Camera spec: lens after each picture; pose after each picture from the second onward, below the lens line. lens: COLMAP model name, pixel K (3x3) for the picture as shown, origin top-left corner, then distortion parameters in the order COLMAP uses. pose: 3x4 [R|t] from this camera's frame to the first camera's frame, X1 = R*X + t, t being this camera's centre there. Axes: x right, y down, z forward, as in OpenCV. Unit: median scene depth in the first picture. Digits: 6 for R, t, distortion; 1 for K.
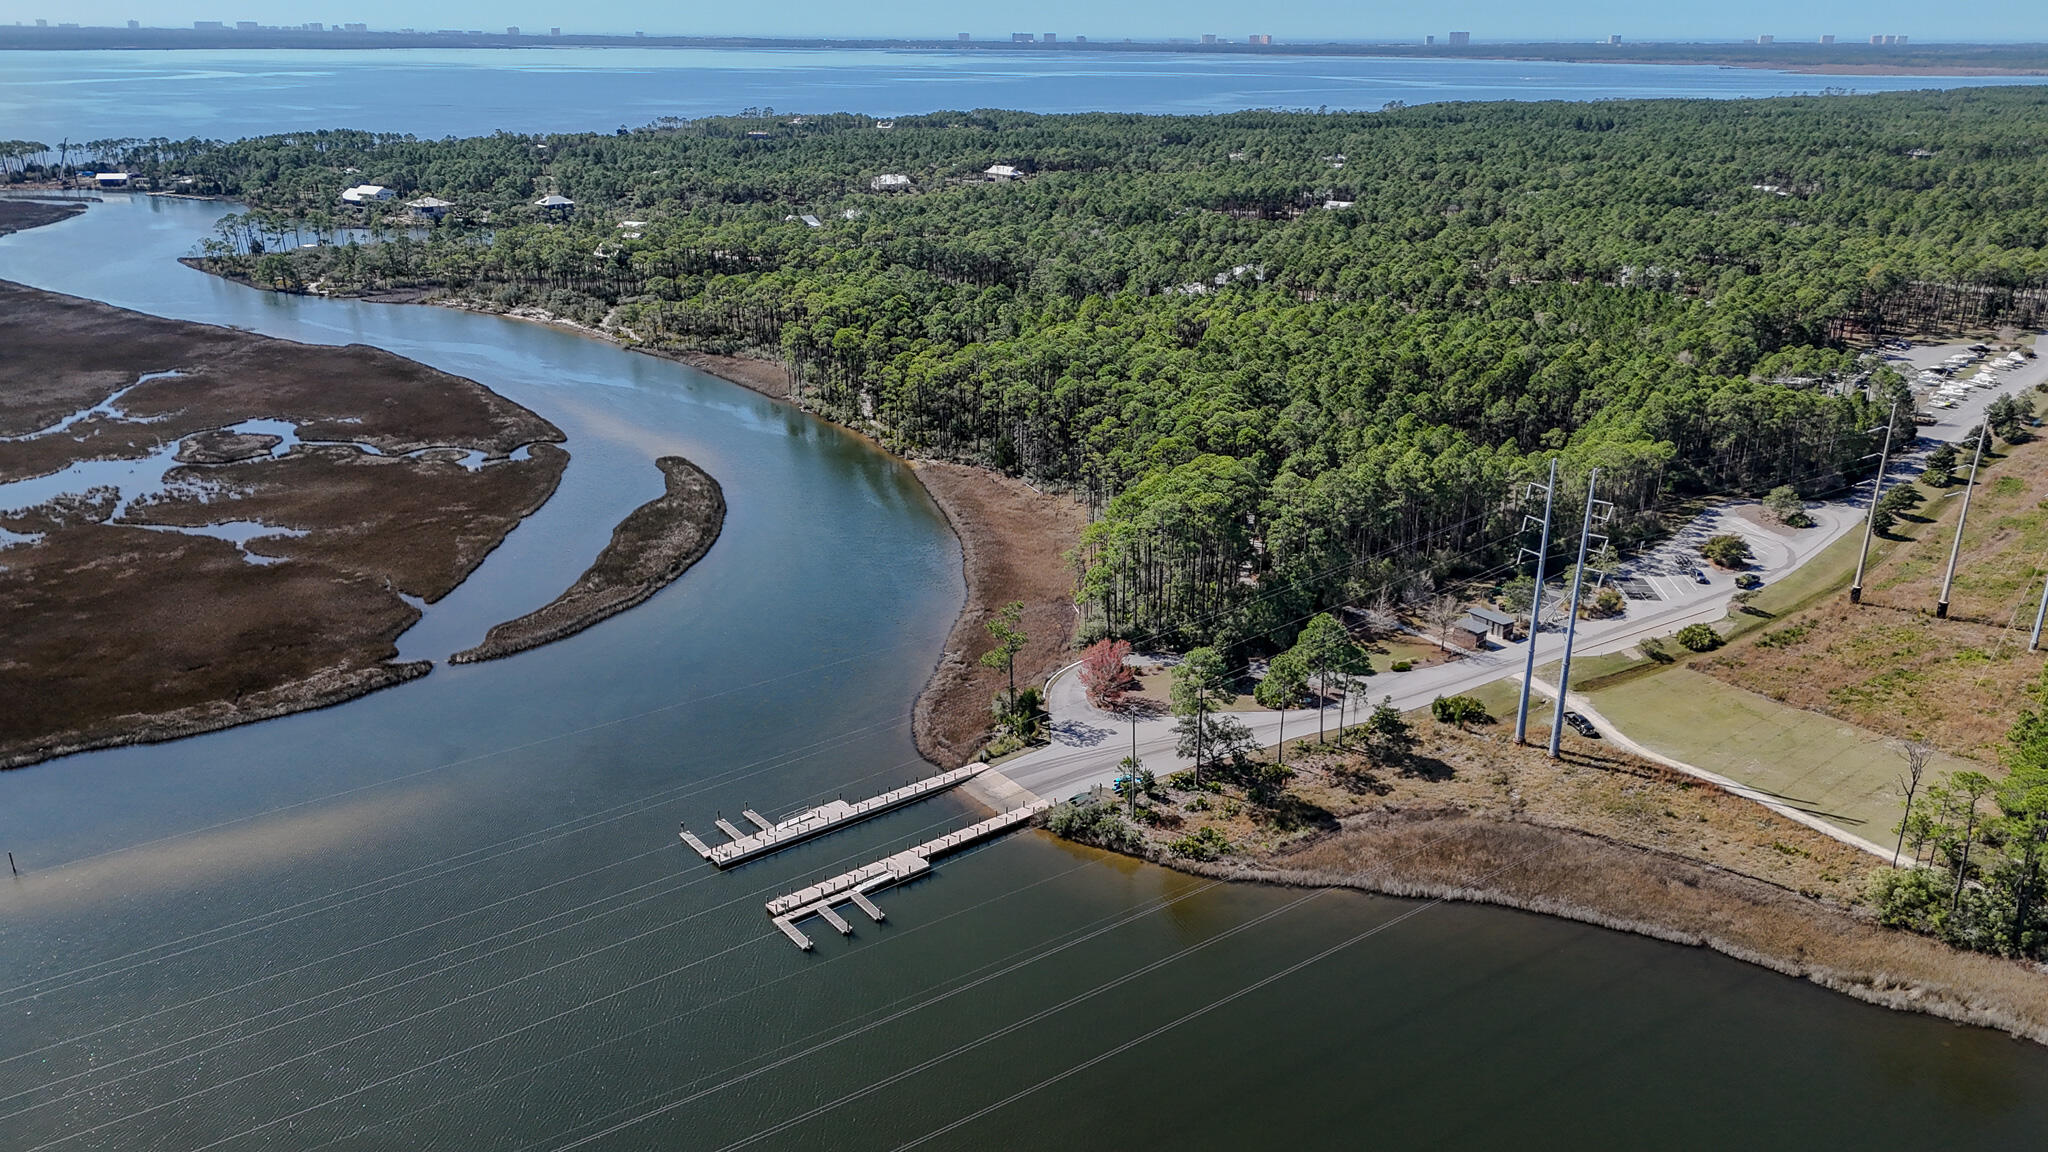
lens RADIAL K [[1524.7, 0, 1003.3], [0, 1524.7, 575.8], [0, 0, 1]] dist [0.072120, -0.061351]
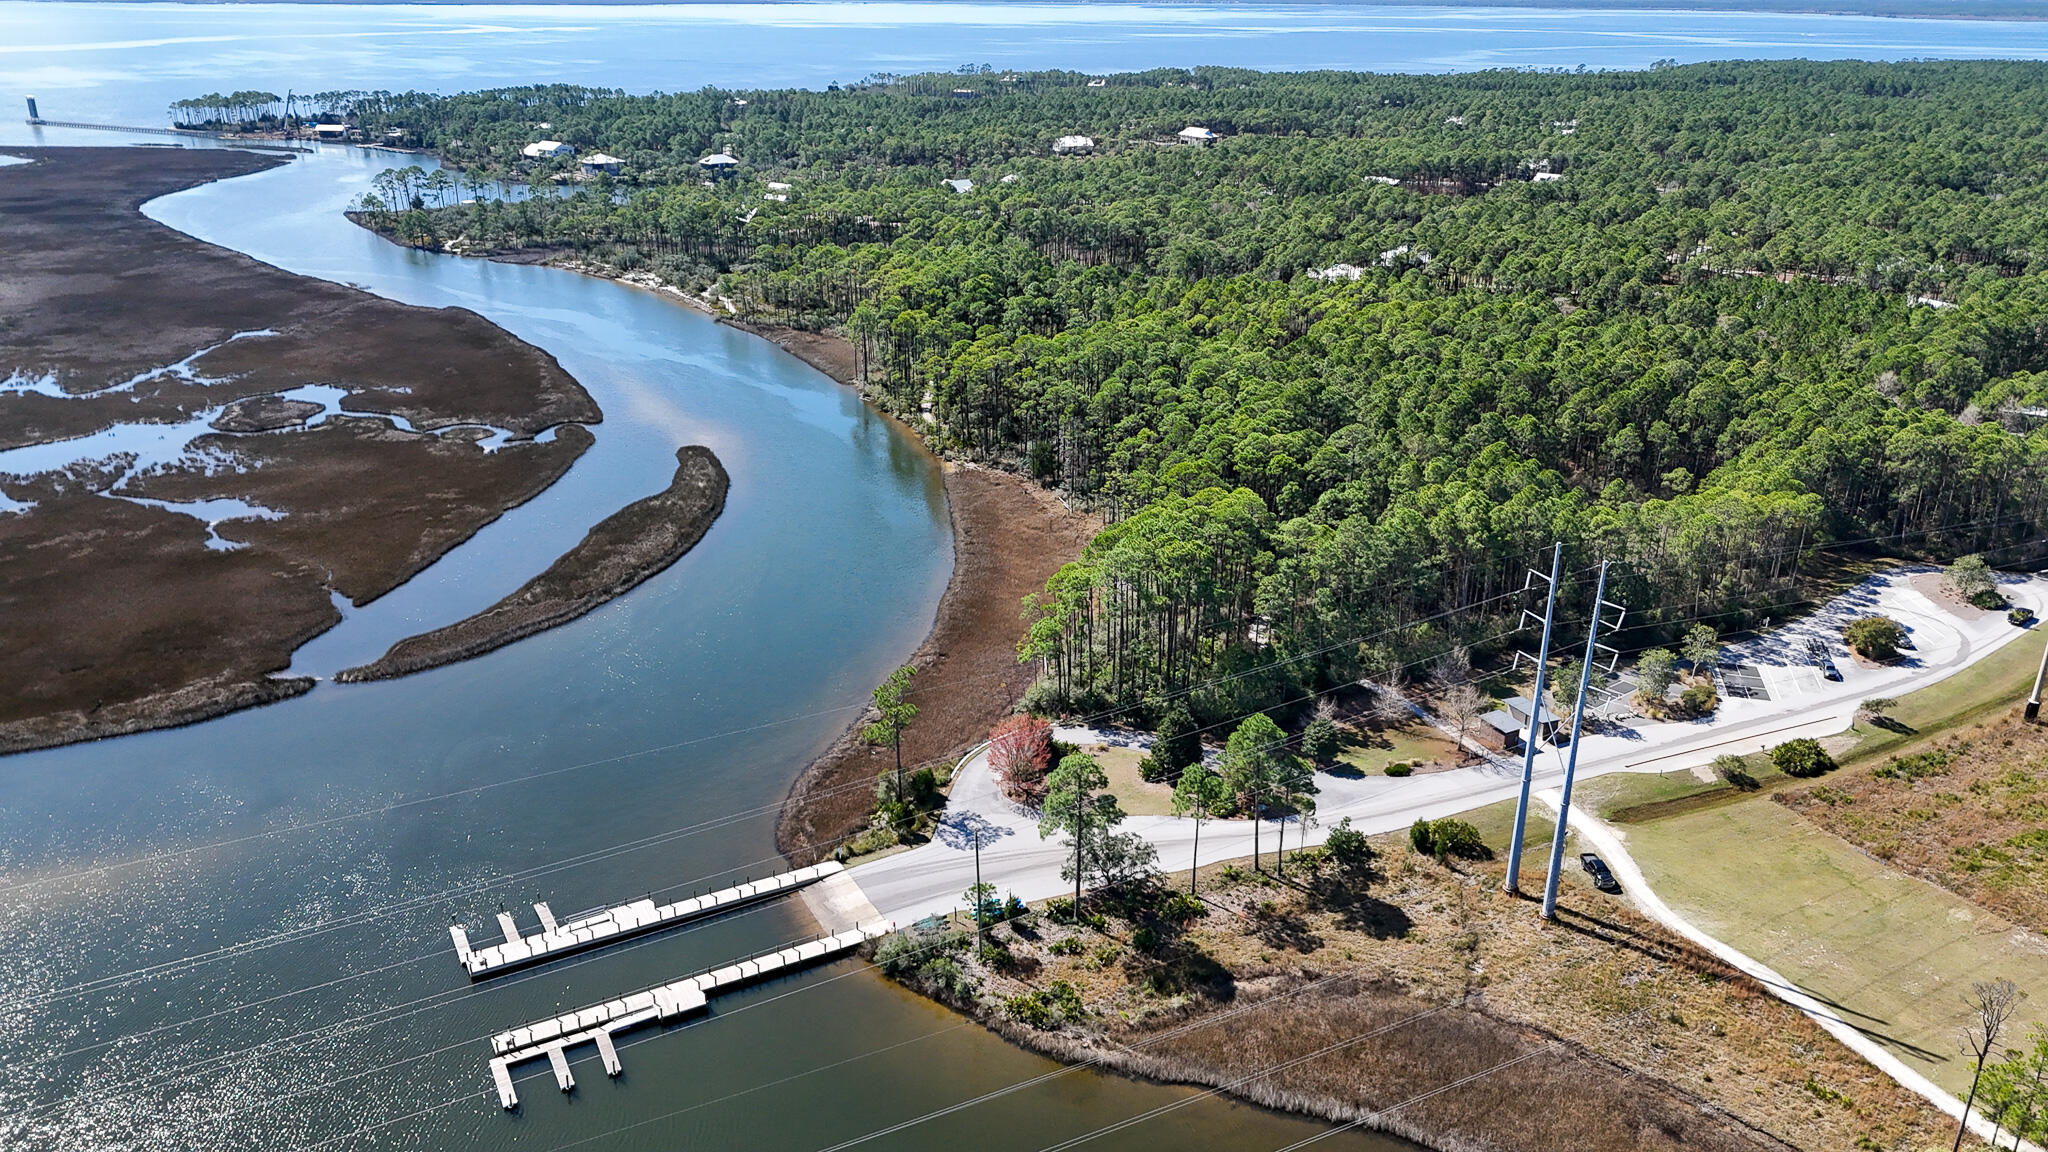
lens RADIAL K [[1524.7, 0, 1008.1], [0, 1524.7, 576.4], [0, 0, 1]] dist [0.072120, -0.061351]
pose [[0.986771, 0.058938, -0.151028, 0.128478], [-0.054955, 0.998025, 0.030422, -0.042147], [0.152523, -0.021720, 0.988061, 0.123298]]
